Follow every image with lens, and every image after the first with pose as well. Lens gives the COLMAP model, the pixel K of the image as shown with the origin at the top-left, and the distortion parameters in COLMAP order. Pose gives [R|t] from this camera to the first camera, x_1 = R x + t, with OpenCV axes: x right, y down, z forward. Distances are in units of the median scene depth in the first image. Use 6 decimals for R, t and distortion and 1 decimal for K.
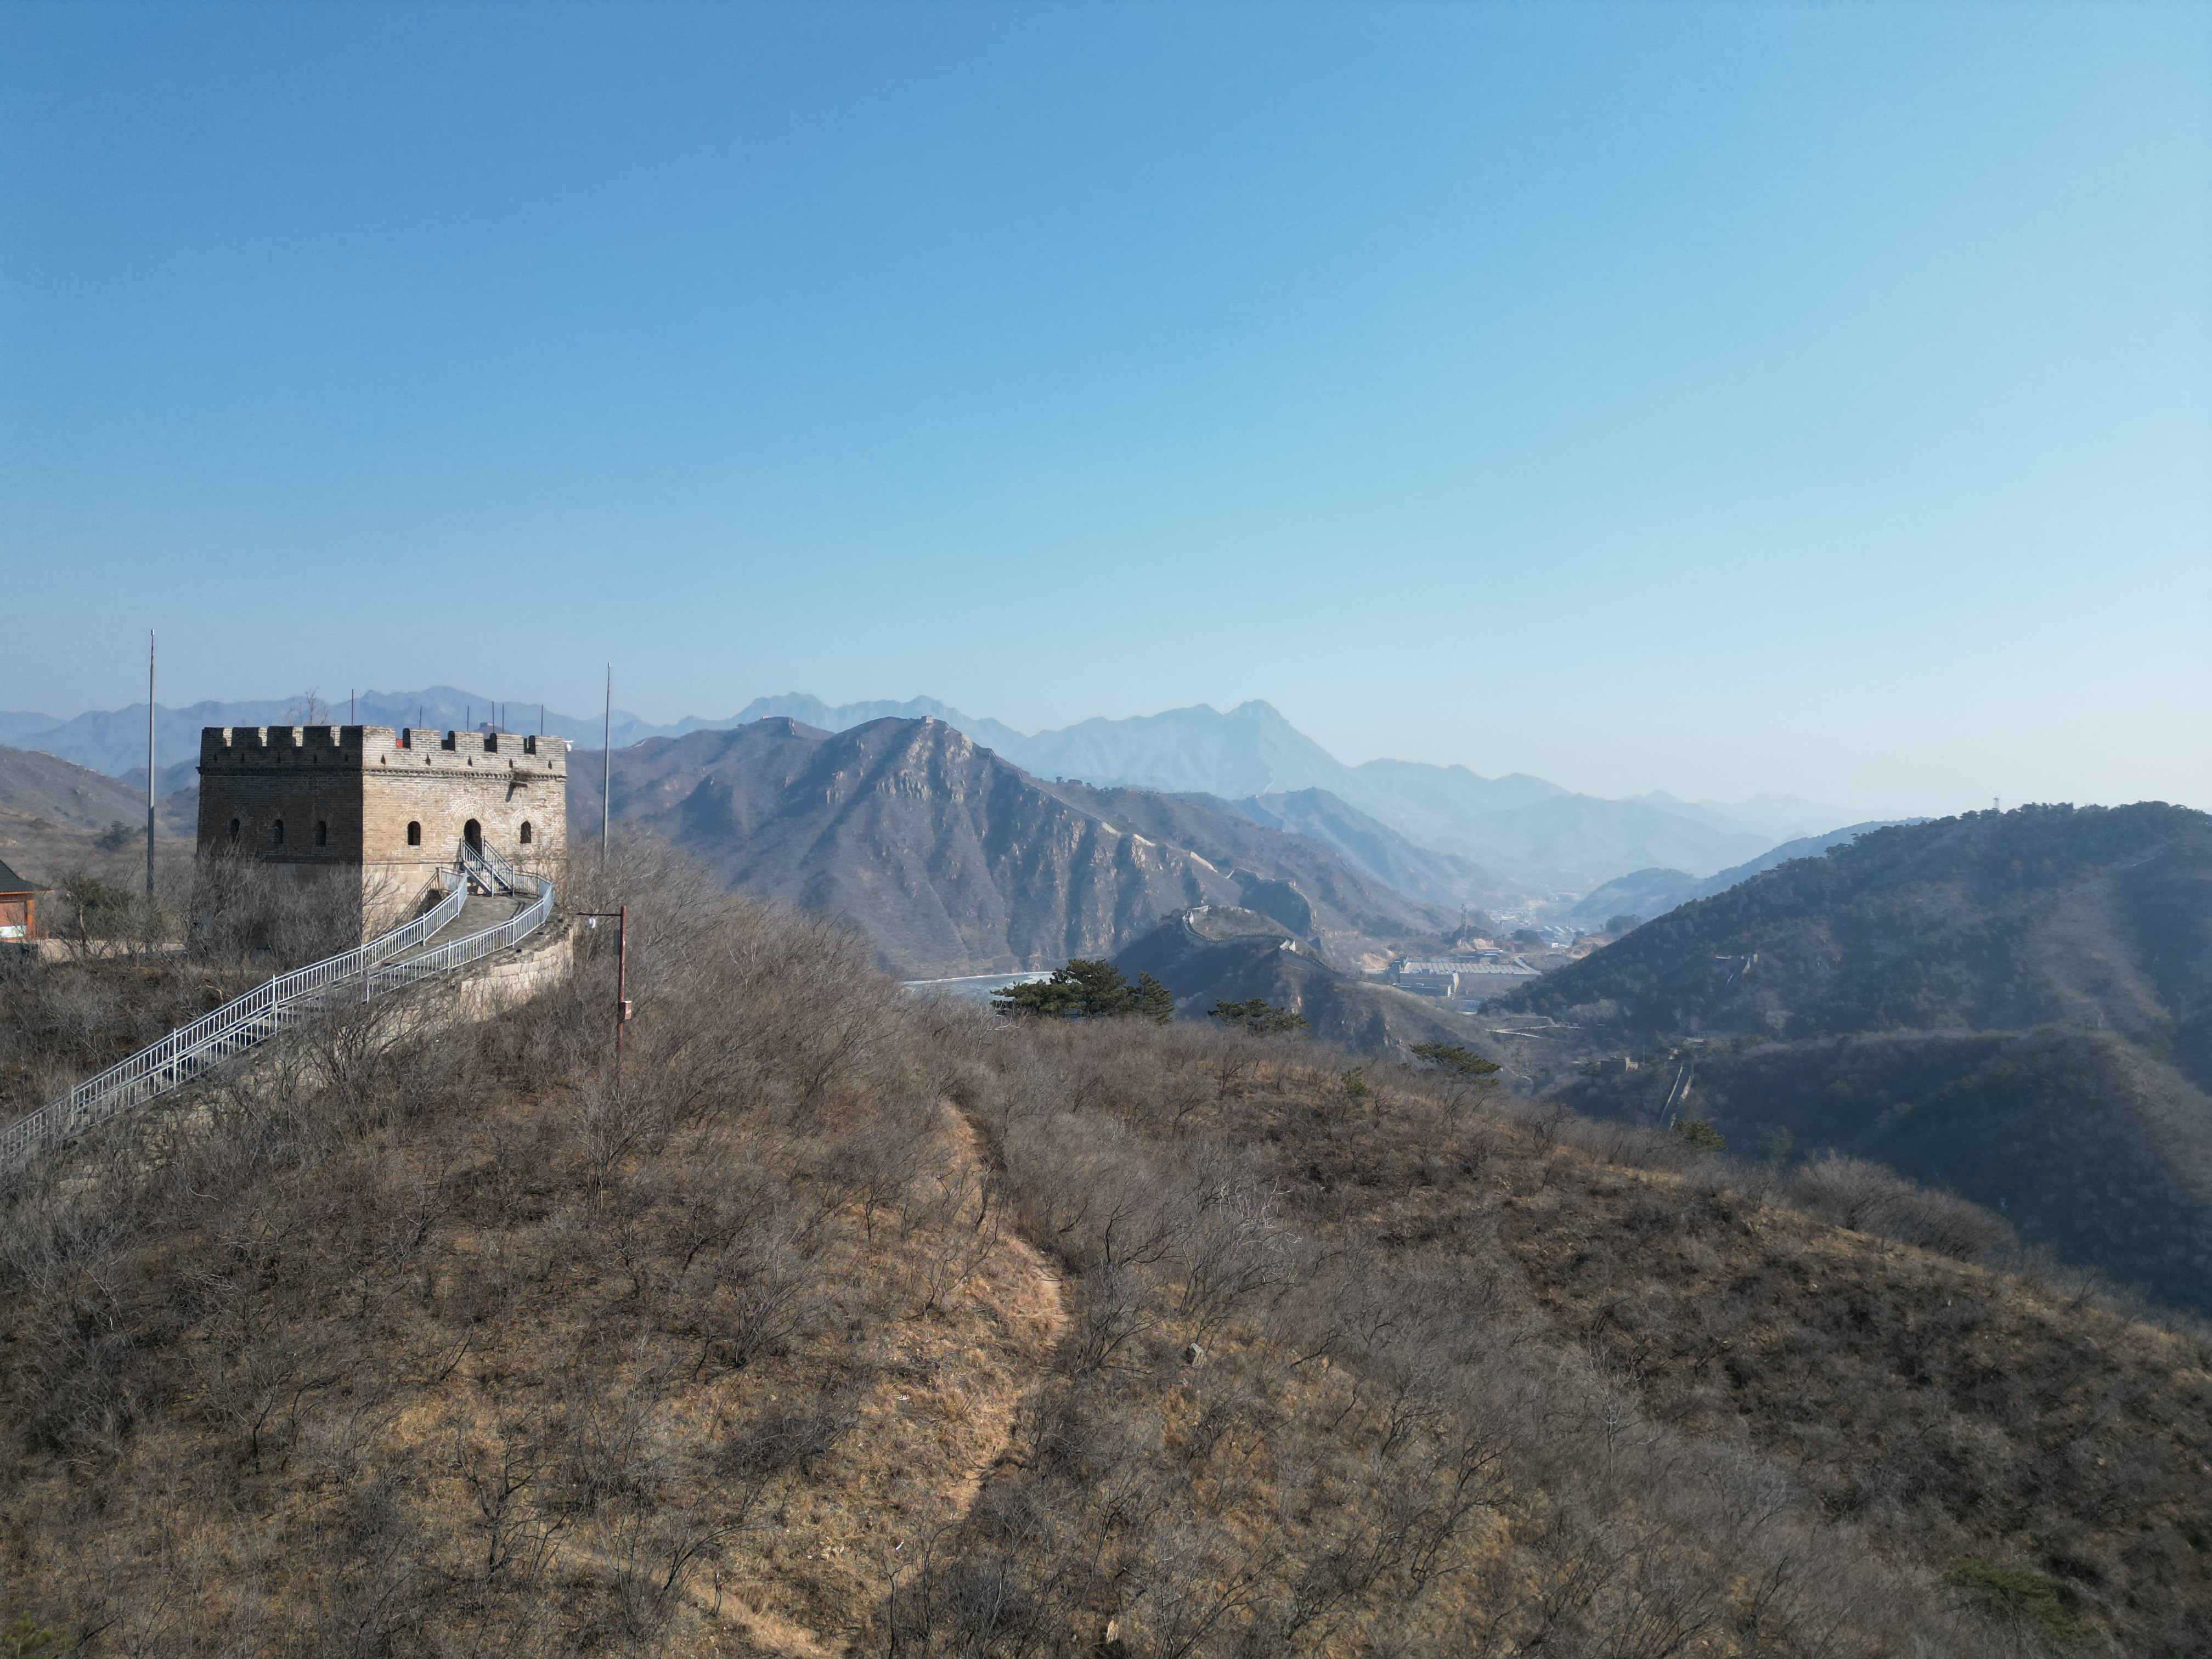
lens RADIAL K [[1539.3, 0, 1103.0], [0, 1539.3, 813.7], [0, 0, 1]] dist [0.088904, -0.089269]
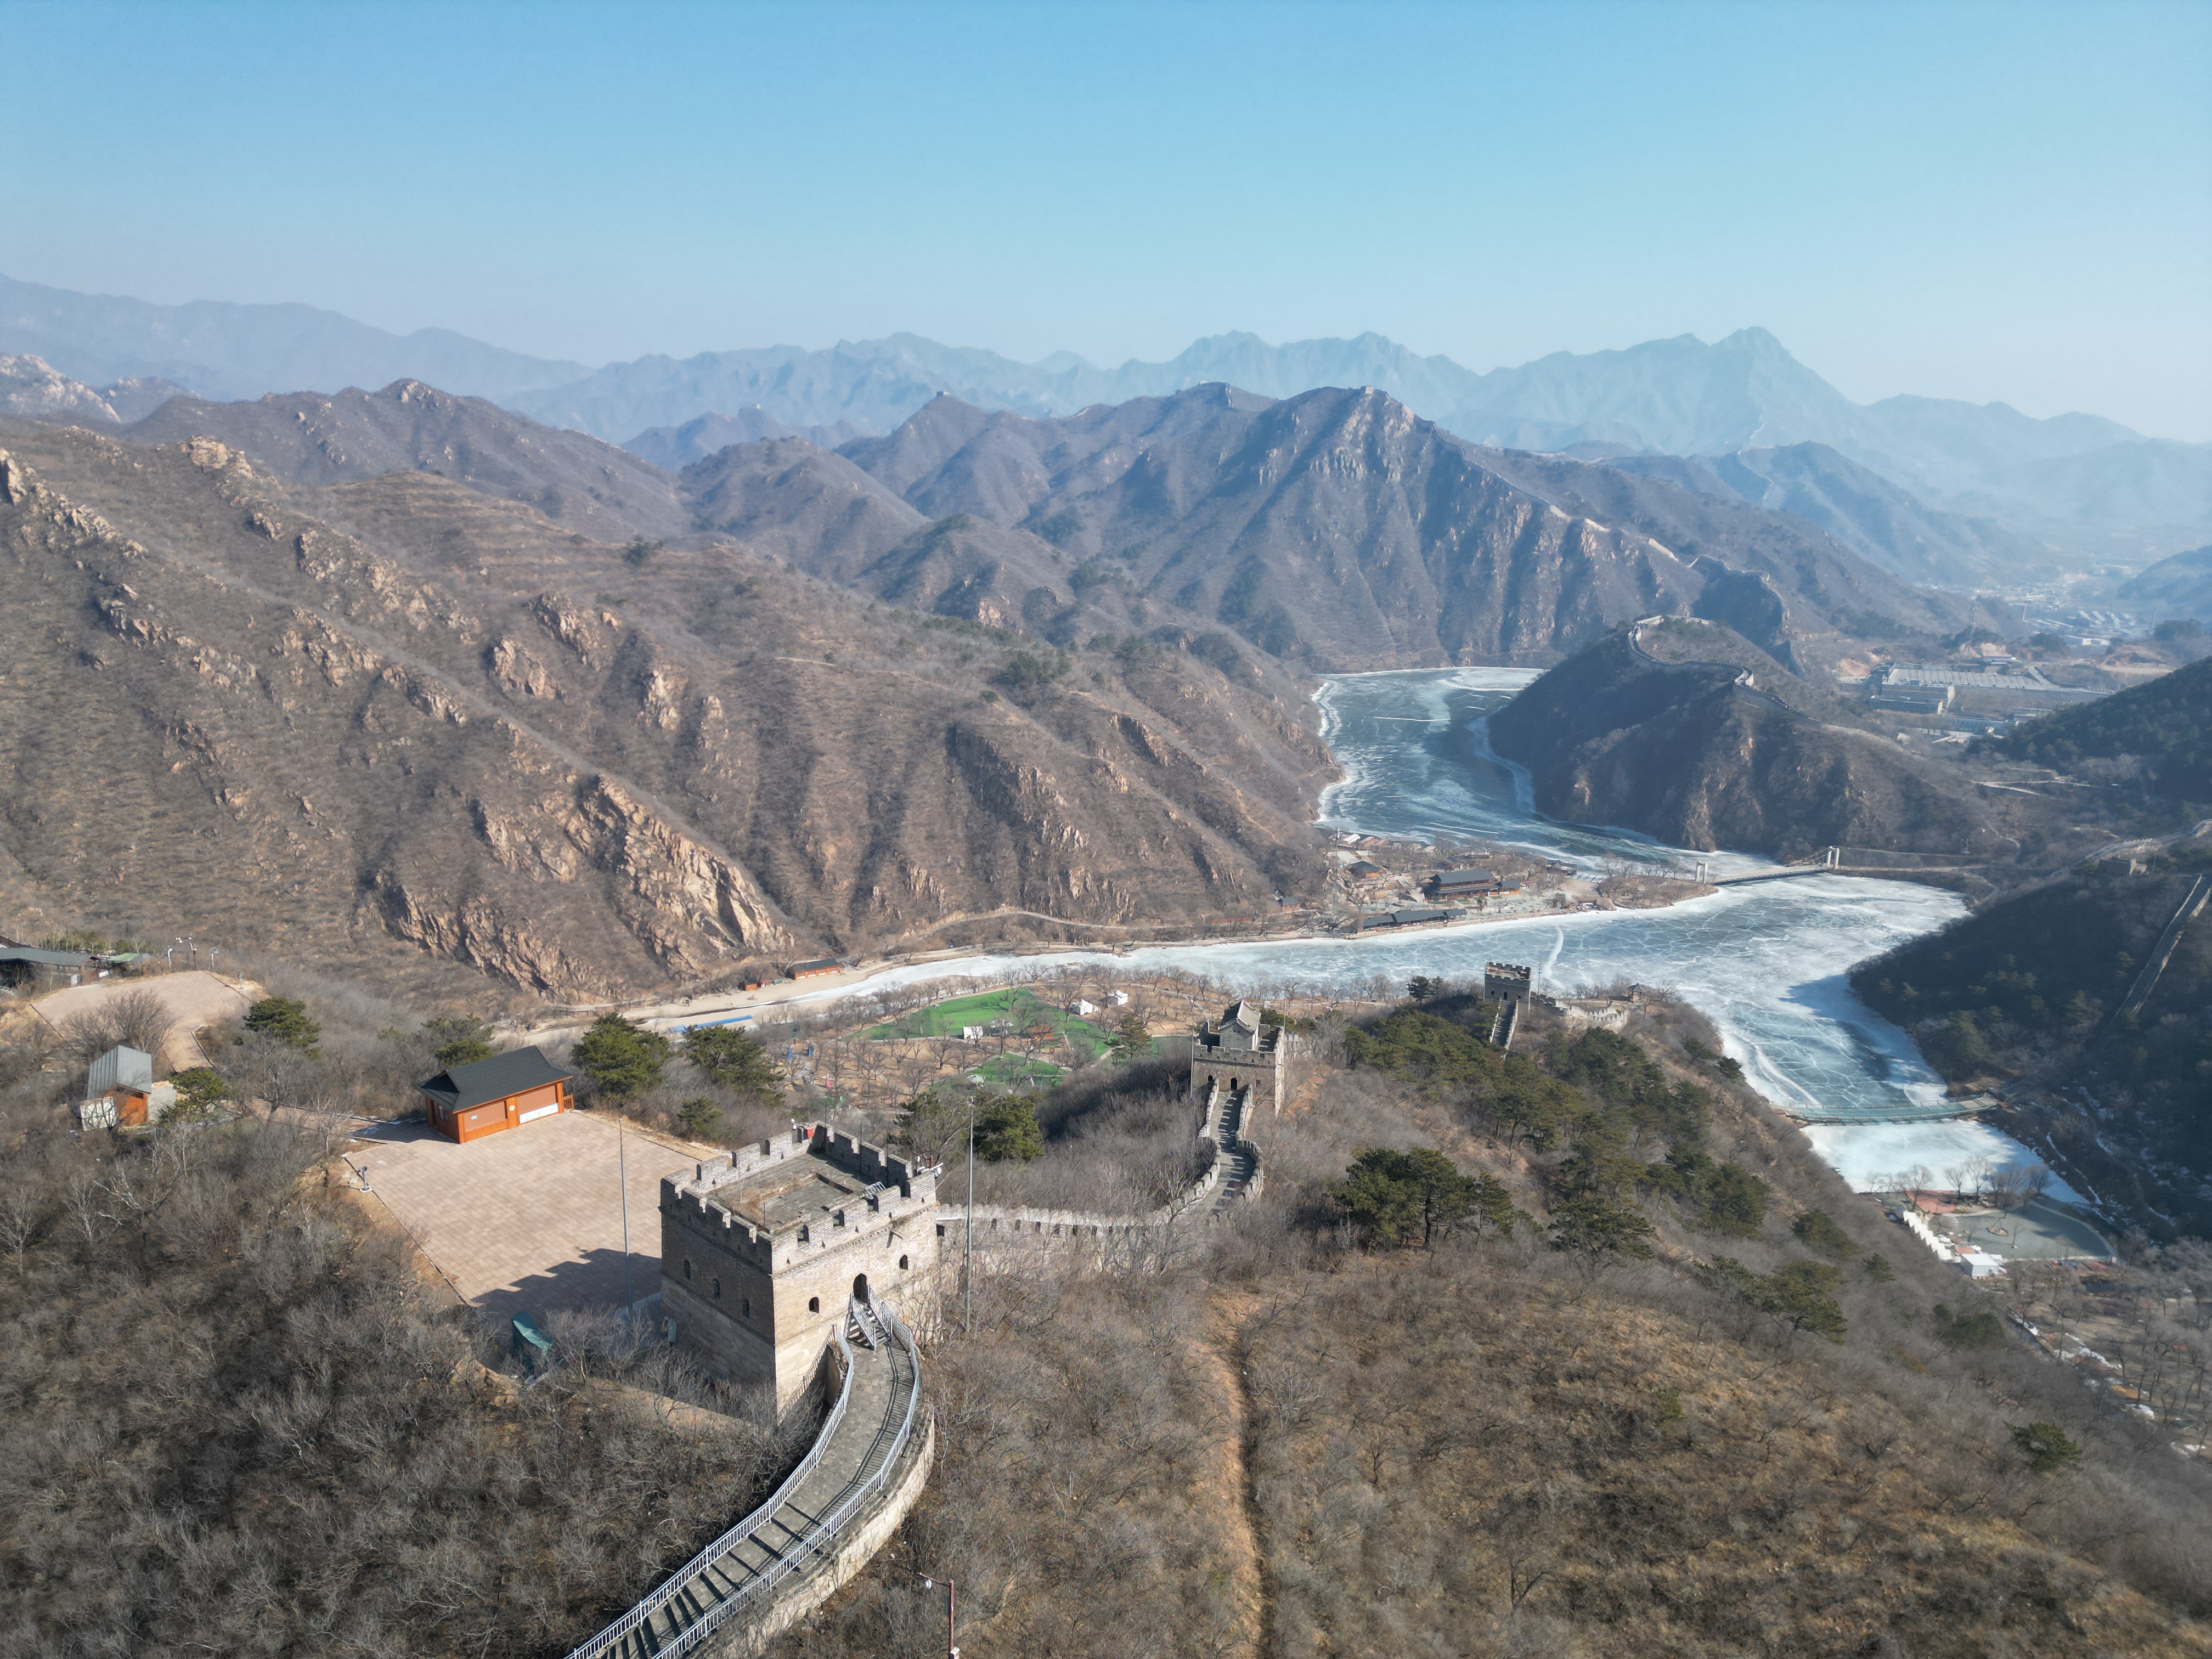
lens RADIAL K [[1539.3, 0, 1103.1], [0, 1539.3, 817.8], [0, 0, 1]] dist [0.088904, -0.089269]
pose [[0.961377, 0.067506, -0.266828, 0.005345], [-0.004582, 0.973247, 0.229716, -0.045495], [0.275197, -0.219621, 0.935966, 0.000455]]
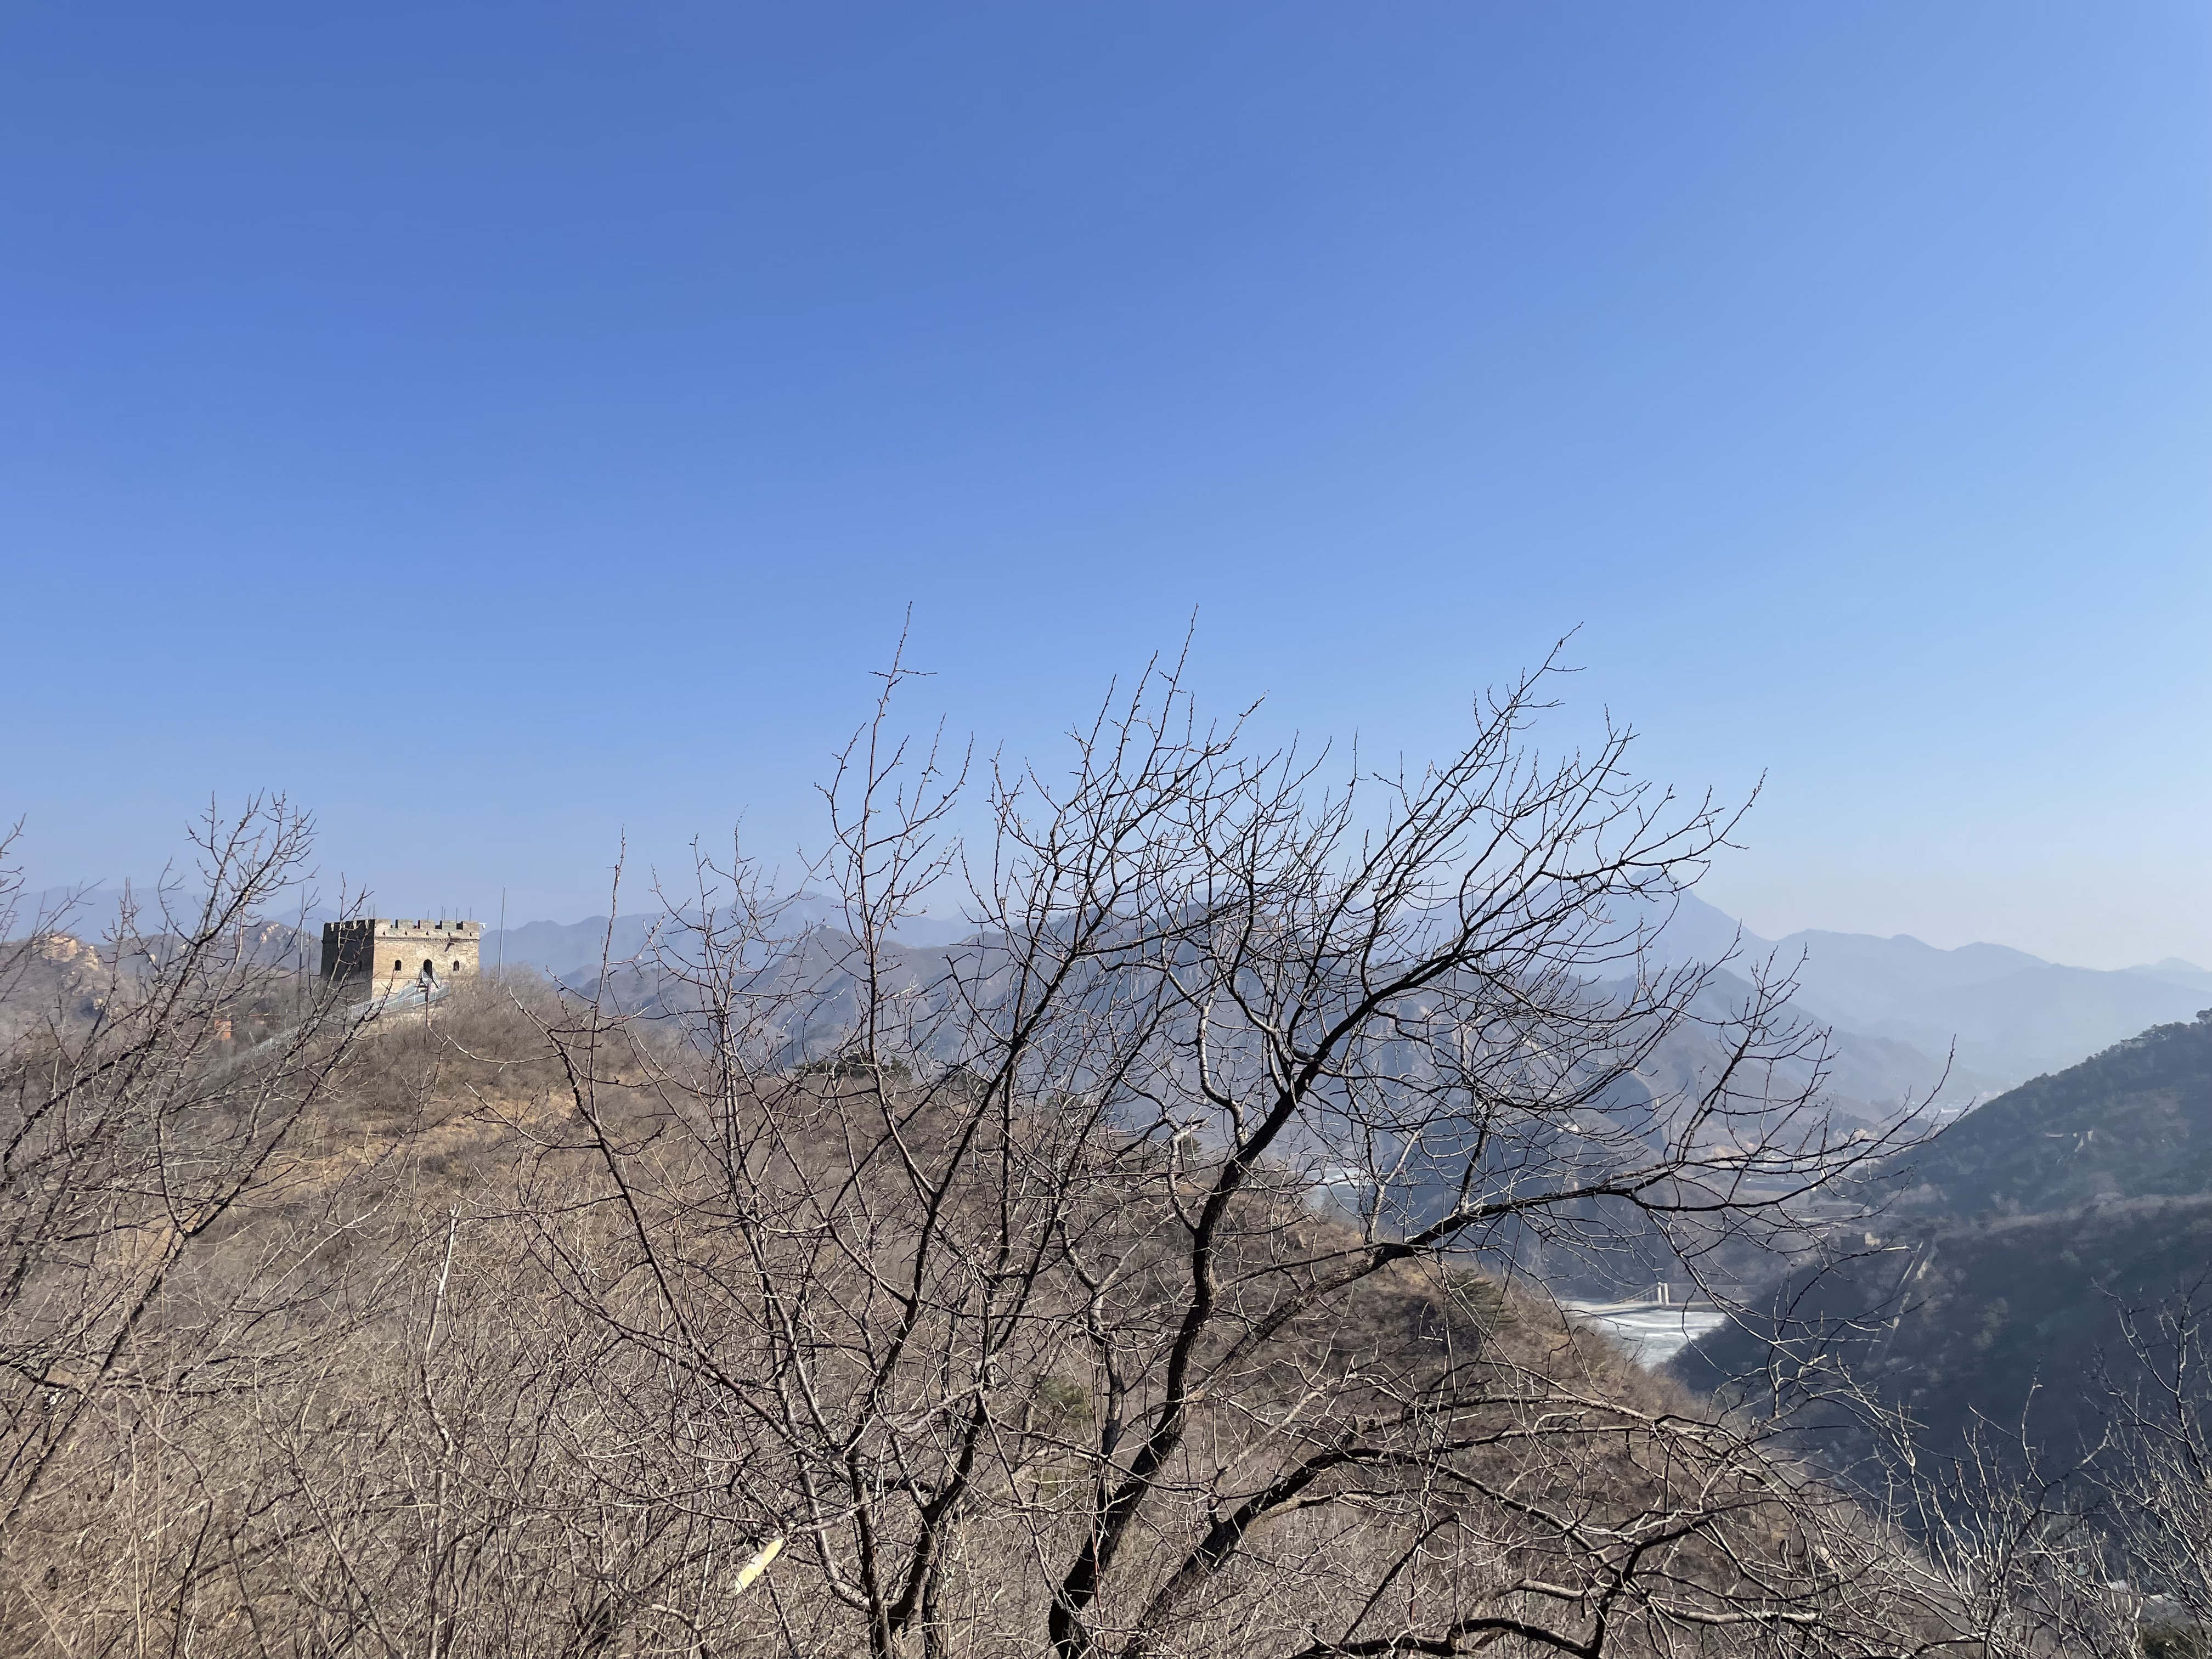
lens RADIAL K [[1661.9, 0, 1113.3], [0, 1661.9, 820.8], [0, 0, 1]] dist [0.097306, -0.121706]
pose [[0.974819, -0.049916, -0.217341, 0.080326], [0.025524, 0.993196, -0.113623, 0.007778], [0.221534, 0.105215, 0.969460, -0.084394]]
